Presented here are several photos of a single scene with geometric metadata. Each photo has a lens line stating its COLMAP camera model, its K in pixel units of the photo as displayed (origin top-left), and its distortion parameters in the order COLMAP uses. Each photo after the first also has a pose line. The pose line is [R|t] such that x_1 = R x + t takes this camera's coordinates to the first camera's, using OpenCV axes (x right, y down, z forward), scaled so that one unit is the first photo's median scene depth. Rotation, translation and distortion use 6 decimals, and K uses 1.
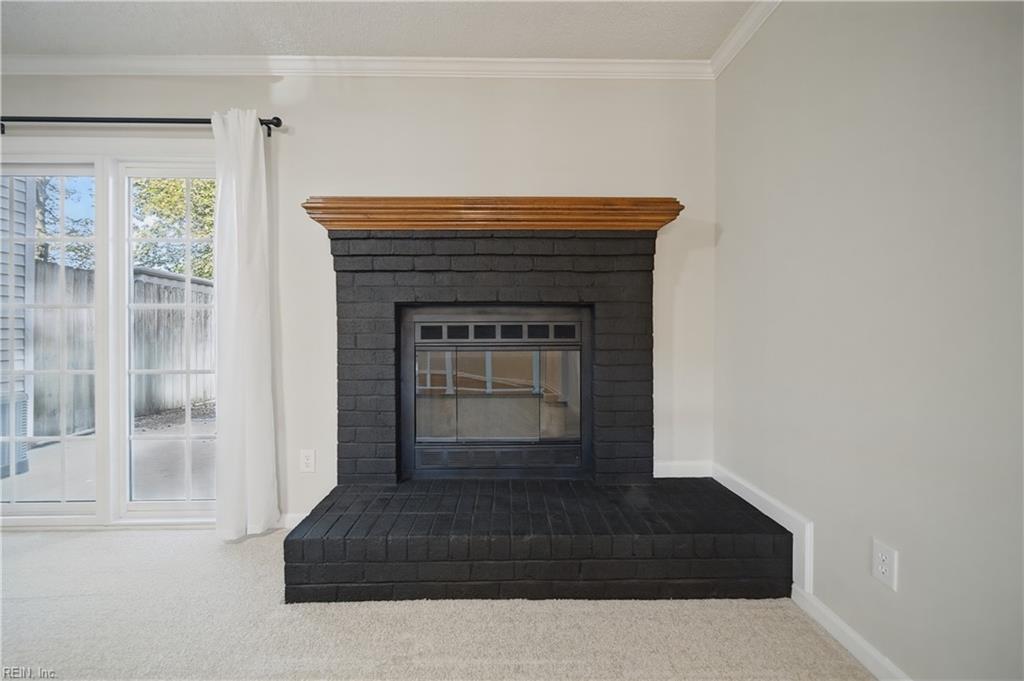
lens RADIAL K [[402.3, 0, 513.6], [0, 402.3, 327.3], [0, 0, 1]] dist [-0.000500, -0.000293]
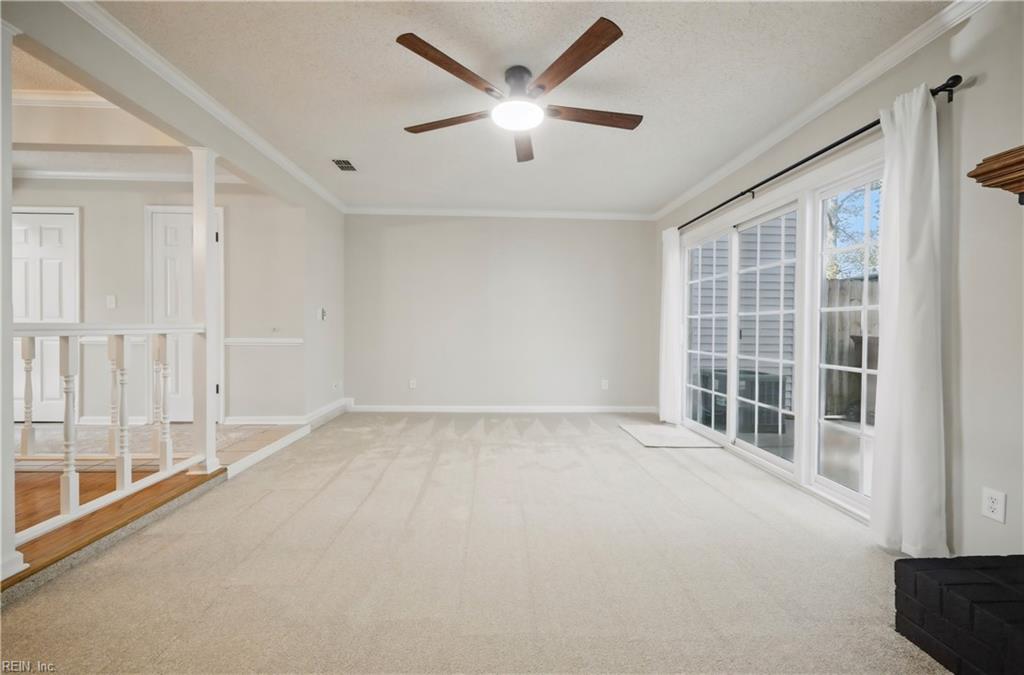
lens RADIAL K [[402.1, 0, 513.1], [0, 402.1, 327.6], [0, 0, 1]] dist [0.000236, -0.000136]
pose [[0.024627, 0.003926, -0.999689, 0.224227], [-0.007547, 0.999965, 0.003741, 0.001903], [0.999668, 0.007453, 0.024656, 0.072674]]
